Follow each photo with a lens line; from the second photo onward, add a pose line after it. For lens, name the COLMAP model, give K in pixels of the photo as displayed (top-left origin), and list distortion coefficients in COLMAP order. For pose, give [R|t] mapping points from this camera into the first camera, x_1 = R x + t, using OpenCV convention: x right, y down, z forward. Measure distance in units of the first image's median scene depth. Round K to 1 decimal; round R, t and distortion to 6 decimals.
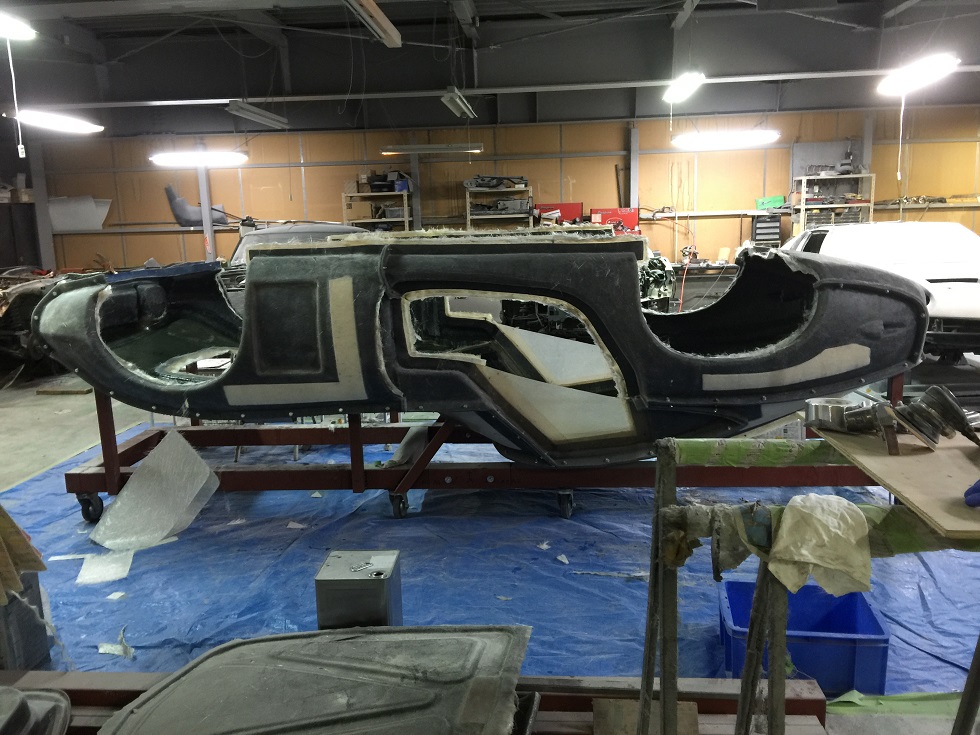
lens RADIAL K [[819.5, 0, 485.9], [0, 819.5, 368.7], [0, 0, 1]] dist [0.072878, -0.123417]
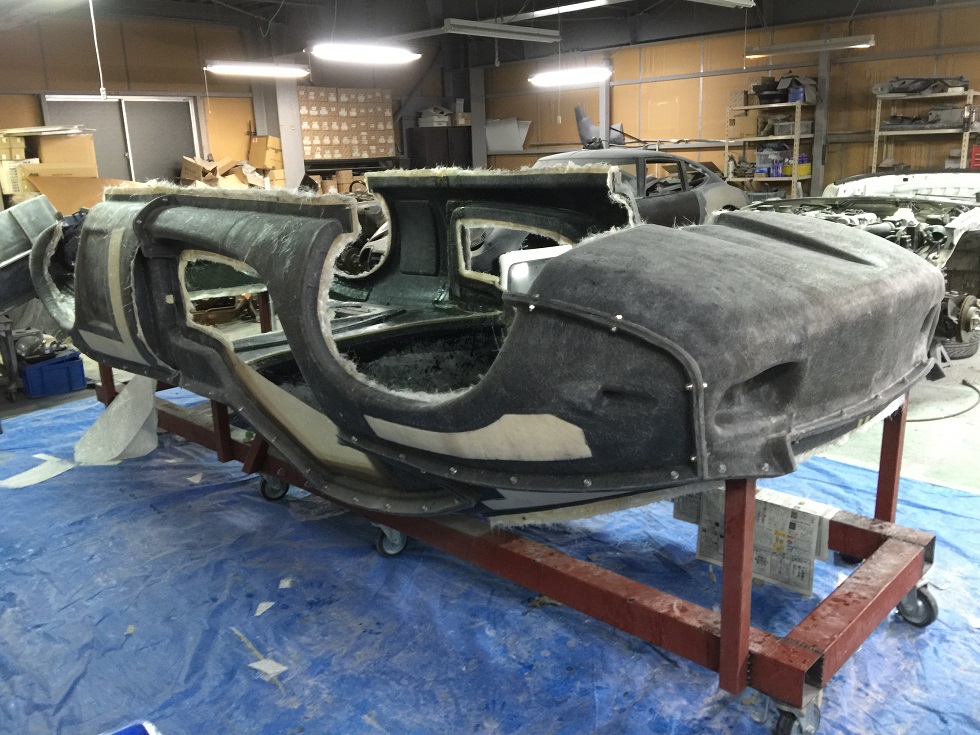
lens RADIAL K [[819.5, 0, 485.9], [0, 819.5, 368.7], [0, 0, 1]] dist [0.072878, -0.123417]
pose [[0.767425, 0.165931, -0.619294, 0.212378], [-0.101310, 0.985178, 0.138422, -0.037498], [0.633084, -0.043487, 0.772861, 0.159349]]
